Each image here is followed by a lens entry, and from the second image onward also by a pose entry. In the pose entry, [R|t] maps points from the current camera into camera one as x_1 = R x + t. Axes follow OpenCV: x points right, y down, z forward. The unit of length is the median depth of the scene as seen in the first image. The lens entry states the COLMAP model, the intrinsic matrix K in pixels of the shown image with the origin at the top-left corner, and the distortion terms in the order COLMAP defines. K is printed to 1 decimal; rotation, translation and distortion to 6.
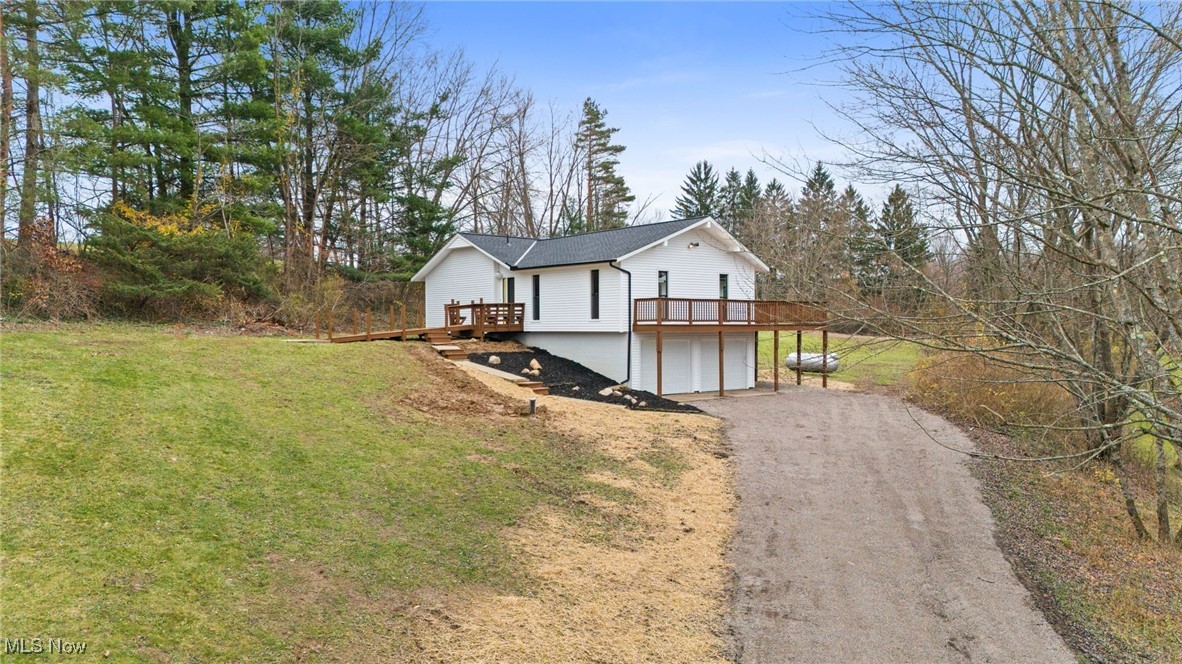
lens RADIAL K [[872.6, 0, 591.0], [0, 872.6, 332.0], [0, 0, 1]] dist [0.082656, -0.003170]
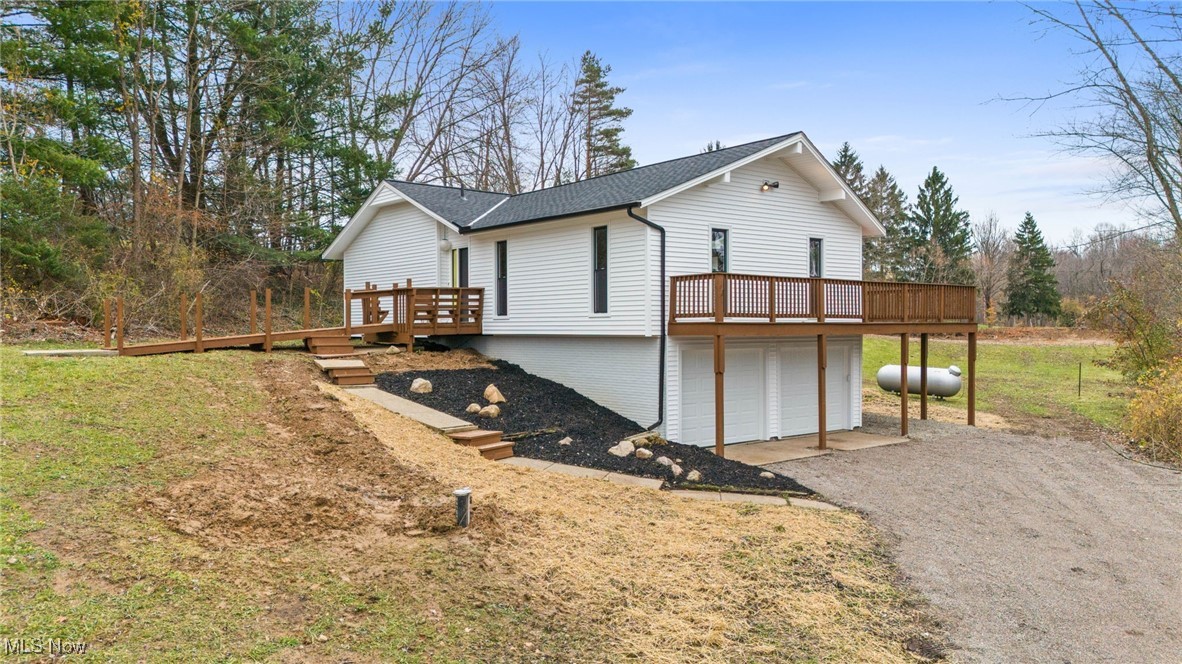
lens RADIAL K [[872.6, 0, 591.0], [0, 872.6, 332.0], [0, 0, 1]] dist [0.082656, -0.003170]
pose [[0.999998, -0.000575, 0.001748, -0.002213], [0.000576, 1.000000, -0.000645, -0.001949], [-0.001748, 0.000646, 0.999998, 0.398593]]
